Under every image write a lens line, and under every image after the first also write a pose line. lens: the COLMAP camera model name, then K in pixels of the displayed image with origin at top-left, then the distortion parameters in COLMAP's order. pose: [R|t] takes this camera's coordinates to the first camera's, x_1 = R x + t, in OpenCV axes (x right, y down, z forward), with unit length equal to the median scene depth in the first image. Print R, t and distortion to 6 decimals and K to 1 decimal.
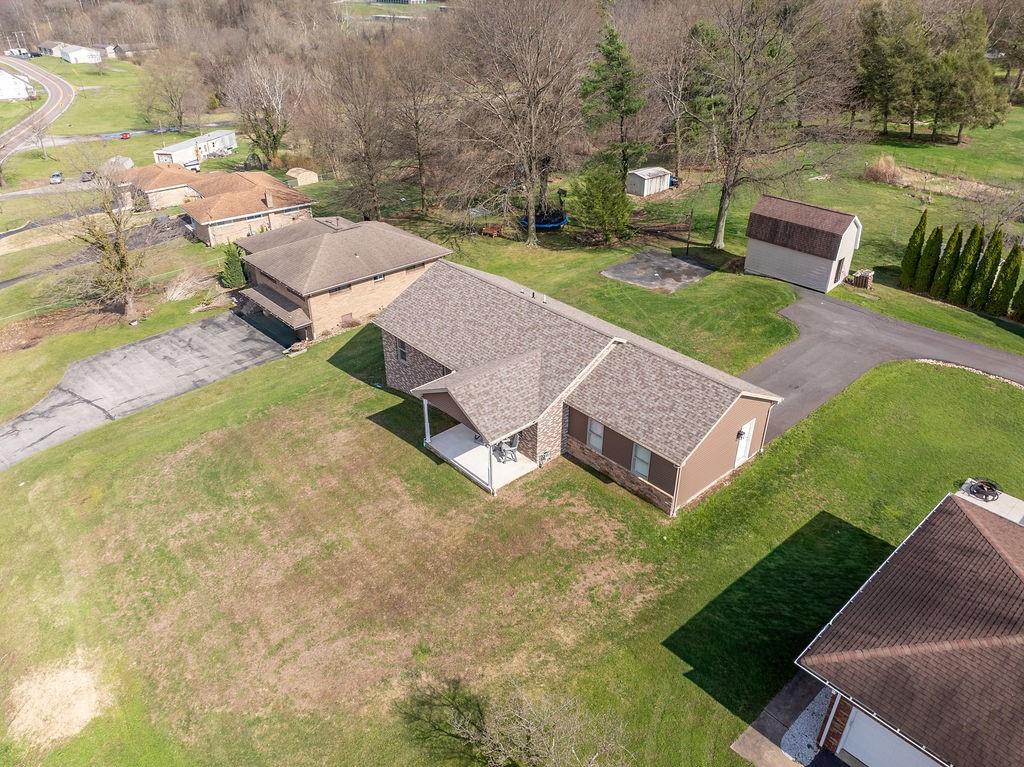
lens RADIAL K [[719.2, 0, 518.1], [0, 719.2, 384.4], [0, 0, 1]] dist [-0.037704, 0.006319]
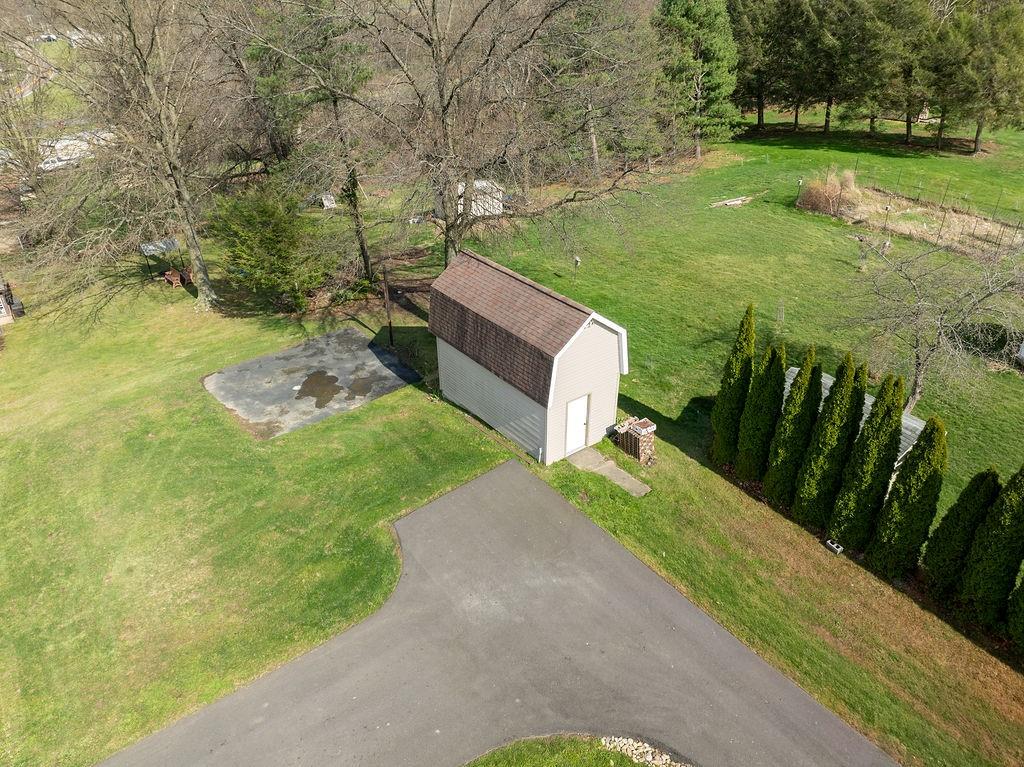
lens RADIAL K [[719.2, 0, 518.1], [0, 719.2, 384.4], [0, 0, 1]] dist [-0.037704, 0.006319]
pose [[0.995434, 0.048443, -0.082246, 0.427166], [-0.047855, 0.998813, 0.009115, -0.177658], [0.082590, -0.005137, 0.996570, 0.494691]]
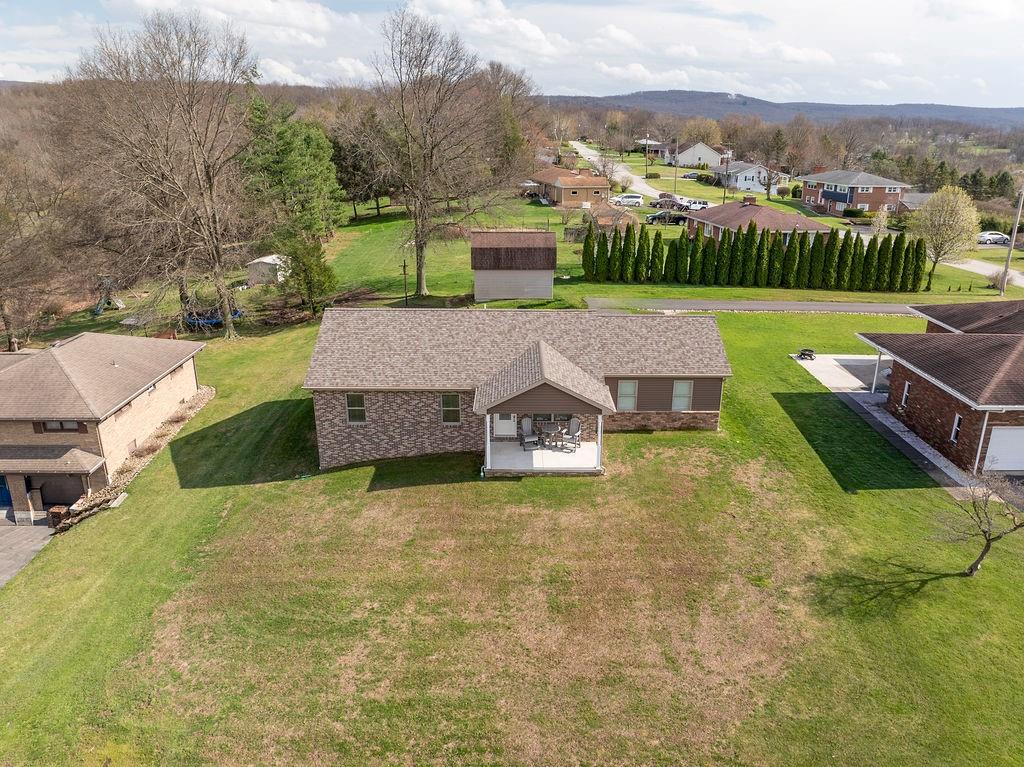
lens RADIAL K [[719.2, 0, 518.1], [0, 719.2, 384.4], [0, 0, 1]] dist [-0.037704, 0.006319]
pose [[0.667632, -0.250695, 0.701013, -0.461541], [0.376361, 0.926072, -0.027260, 0.014786], [-0.642355, 0.282034, 0.712627, 0.212831]]
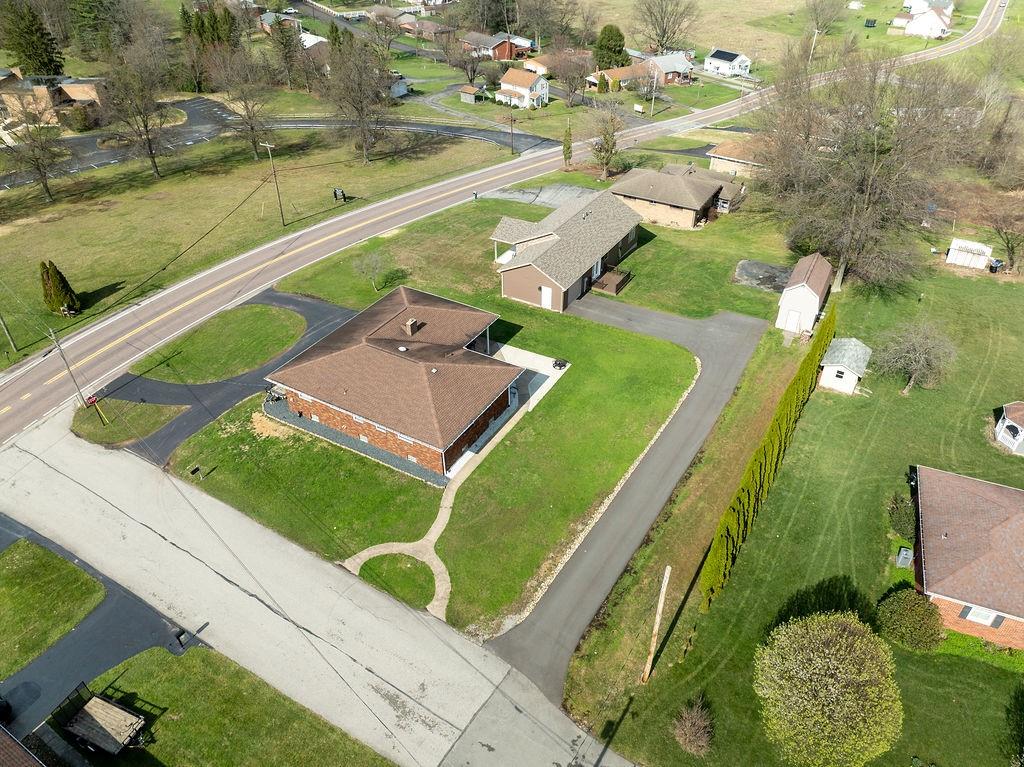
lens RADIAL K [[719.2, 0, 518.1], [0, 719.2, 384.4], [0, 0, 1]] dist [-0.037704, 0.006319]
pose [[0.305473, 0.561185, -0.769258, 1.322559], [-0.478244, 0.789007, 0.385681, -0.317689], [0.823389, 0.250078, 0.509404, -0.069135]]
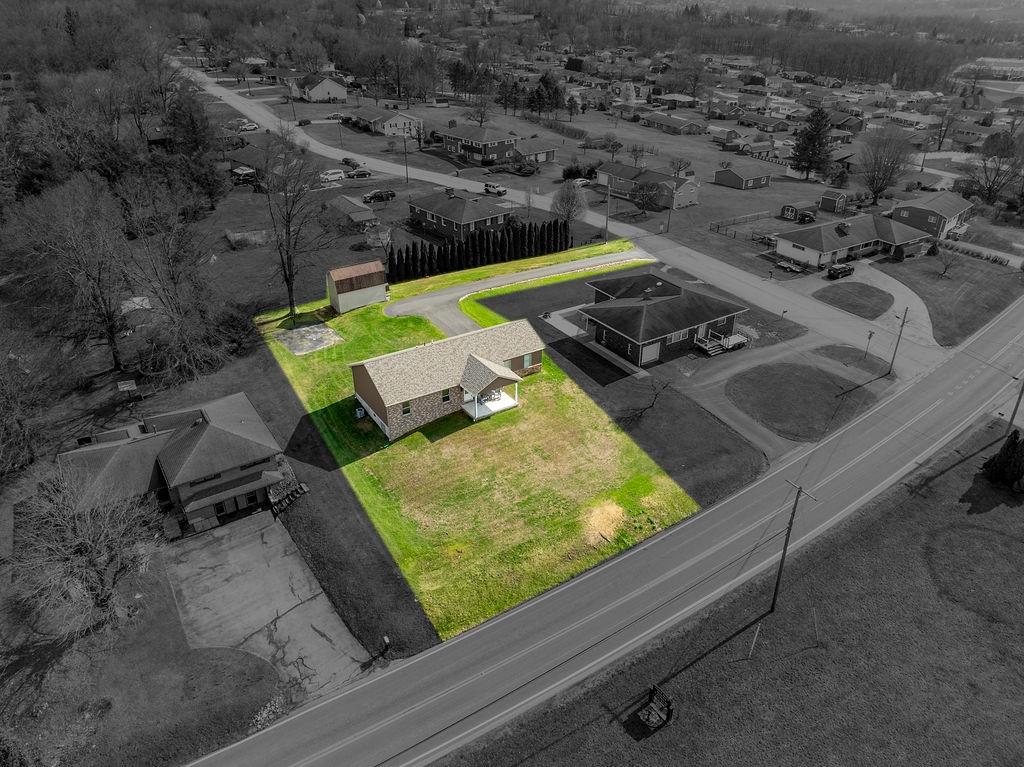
lens RADIAL K [[719.2, 0, 518.1], [0, 719.2, 384.4], [0, 0, 1]] dist [-0.037704, 0.006319]
pose [[0.152167, -0.491352, 0.857565, -1.202195], [0.495610, 0.788630, 0.363914, -0.449252], [-0.855112, 0.369642, 0.363523, 0.083956]]
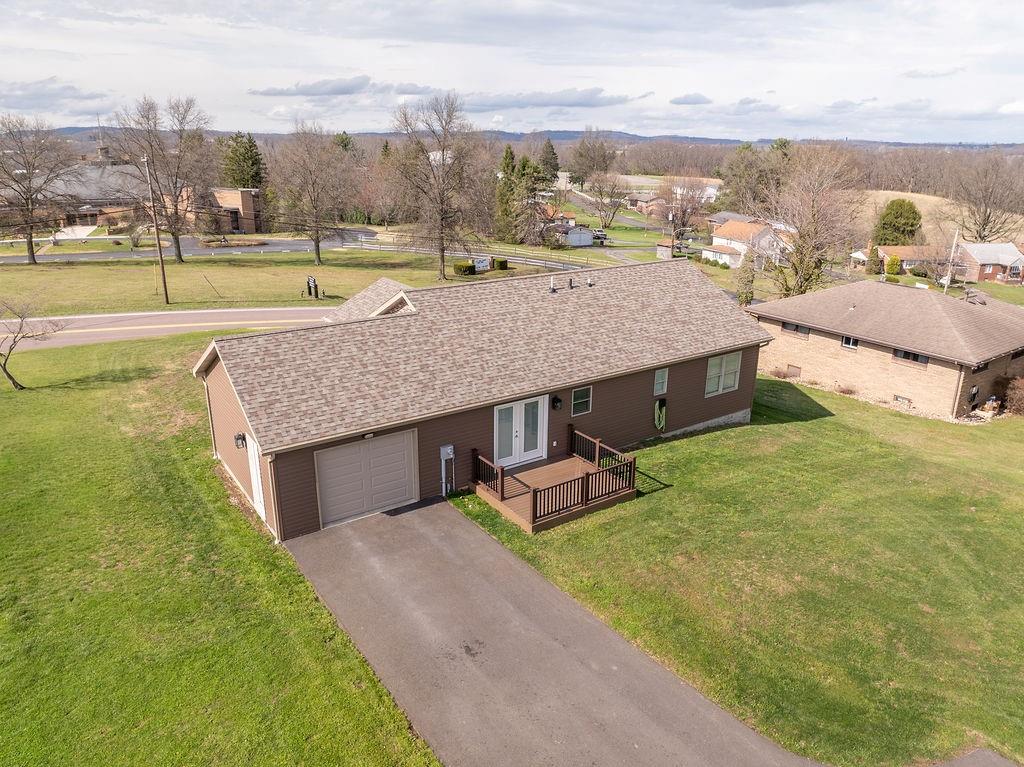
lens RADIAL K [[719.2, 0, 518.1], [0, 719.2, 384.4], [0, 0, 1]] dist [-0.037704, 0.006319]
pose [[-0.122961, 0.312122, -0.942051, 0.519507], [-0.511397, 0.793588, 0.329683, -0.181064], [0.850502, 0.522300, 0.062037, 0.697690]]
